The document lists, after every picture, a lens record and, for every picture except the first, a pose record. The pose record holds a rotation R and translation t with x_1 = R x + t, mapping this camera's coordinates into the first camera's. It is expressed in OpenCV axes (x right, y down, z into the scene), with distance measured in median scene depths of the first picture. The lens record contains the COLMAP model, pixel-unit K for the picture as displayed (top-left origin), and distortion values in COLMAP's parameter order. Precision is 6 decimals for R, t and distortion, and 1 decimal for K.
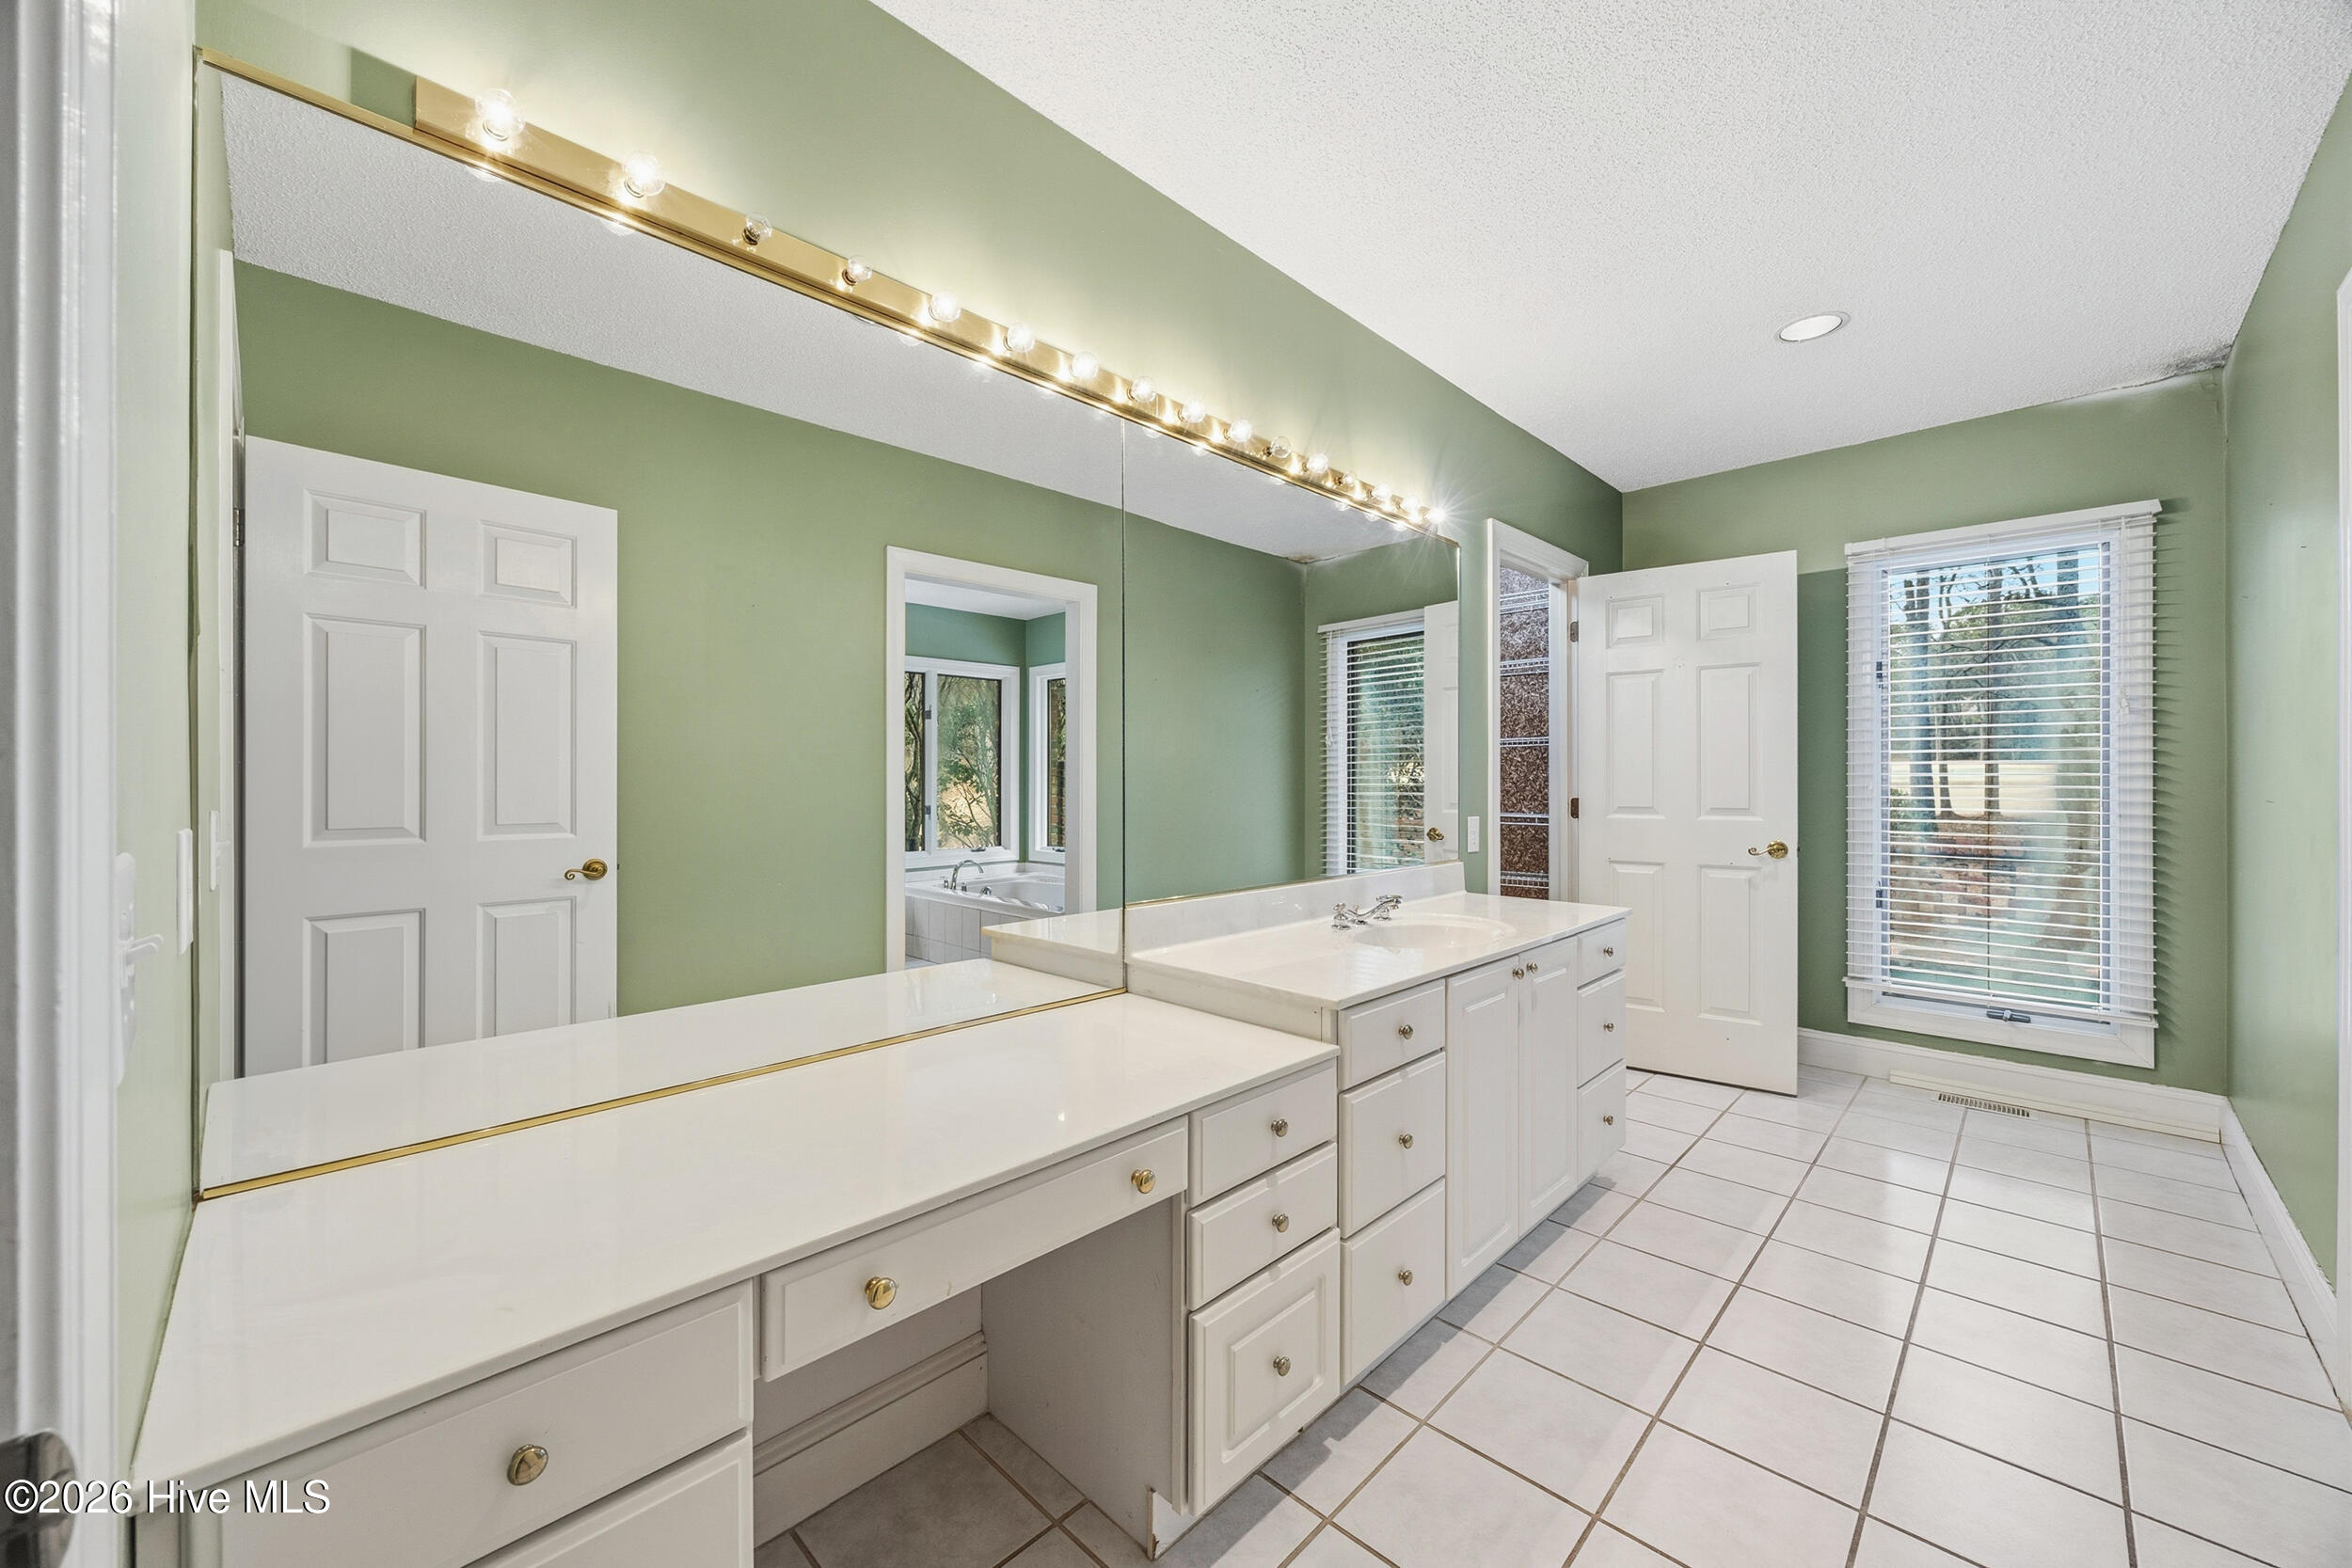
lens RADIAL K [[889.4, 0, 1176.0], [0, 889.4, 784.0], [0, 0, 1]] dist [-0.000407, -0.000044]
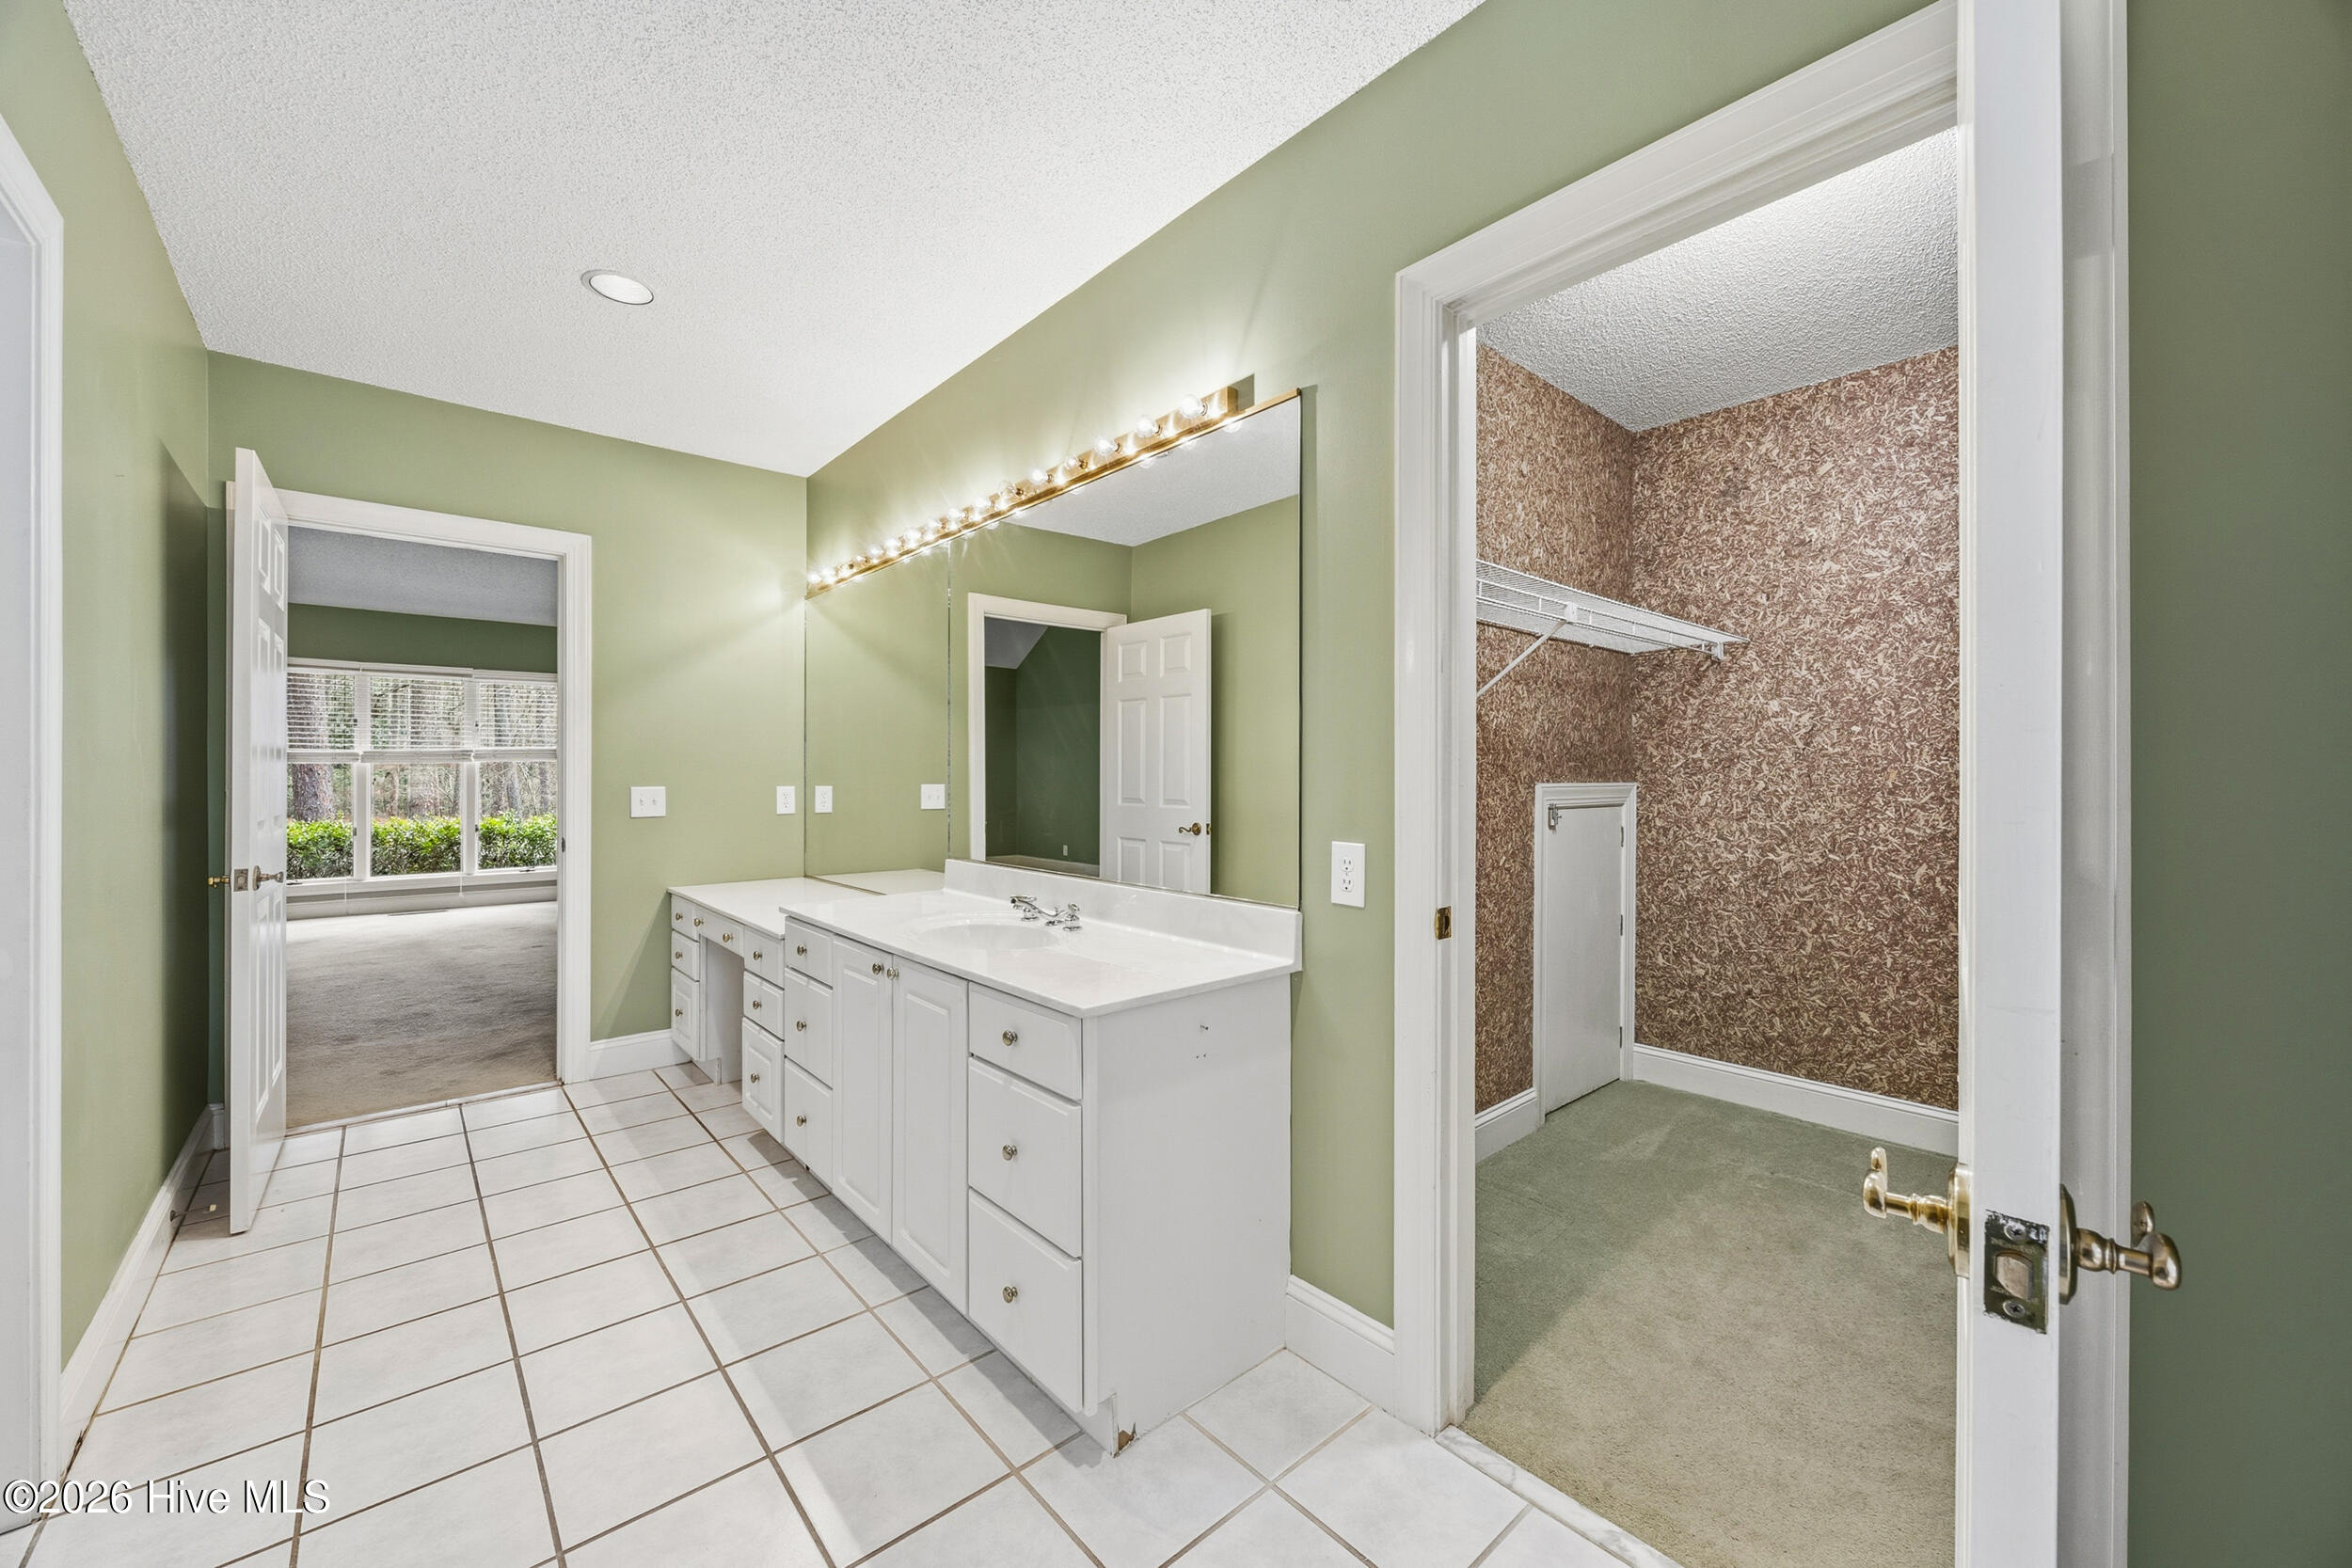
lens RADIAL K [[907.6, 0, 1176.0], [0, 907.6, 784.0], [0, 0, 1]] dist [0.000350, 0.000001]
pose [[-0.075251, 0.011148, -0.997102, 1.290905], [-0.009879, 0.999880, 0.011925, -0.010430], [0.997116, 0.010748, -0.075132, 1.320257]]
